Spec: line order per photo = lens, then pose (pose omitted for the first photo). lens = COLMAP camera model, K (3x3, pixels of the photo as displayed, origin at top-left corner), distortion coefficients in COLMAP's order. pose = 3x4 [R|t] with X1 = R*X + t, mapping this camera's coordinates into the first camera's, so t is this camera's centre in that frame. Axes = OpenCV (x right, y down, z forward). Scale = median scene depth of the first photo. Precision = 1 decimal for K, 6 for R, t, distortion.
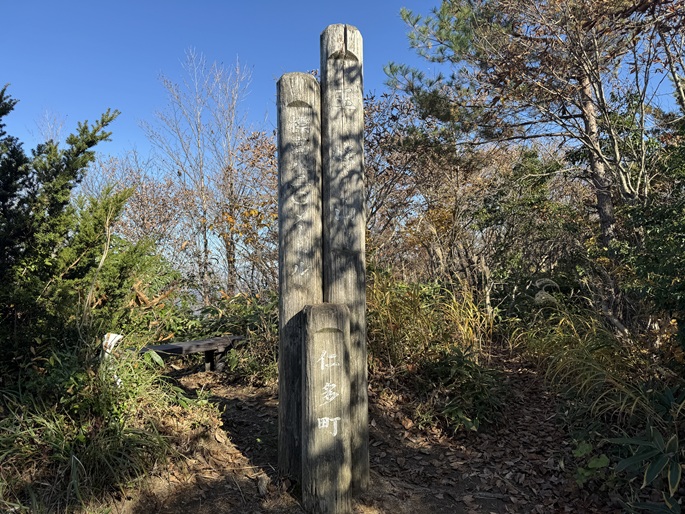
lens RADIAL K [[467.6, 0, 342.5], [0, 467.6, 257.0], [0, 0, 1]] dist [0.130828, -0.151939]
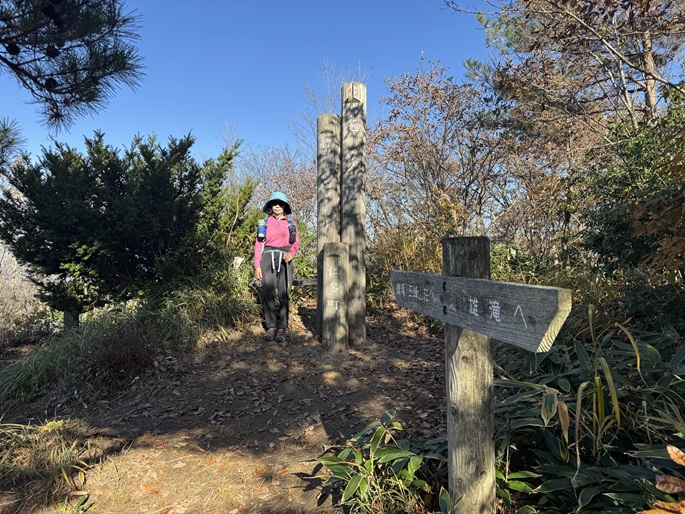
lens RADIAL K [[467.6, 0, 342.5], [0, 467.6, 257.0], [0, 0, 1]] dist [0.130828, -0.151939]
pose [[0.940376, 0.019416, -0.339582, 0.574617], [0.000445, 0.998298, 0.058309, 0.044581], [0.340137, -0.054983, 0.938767, -0.666291]]
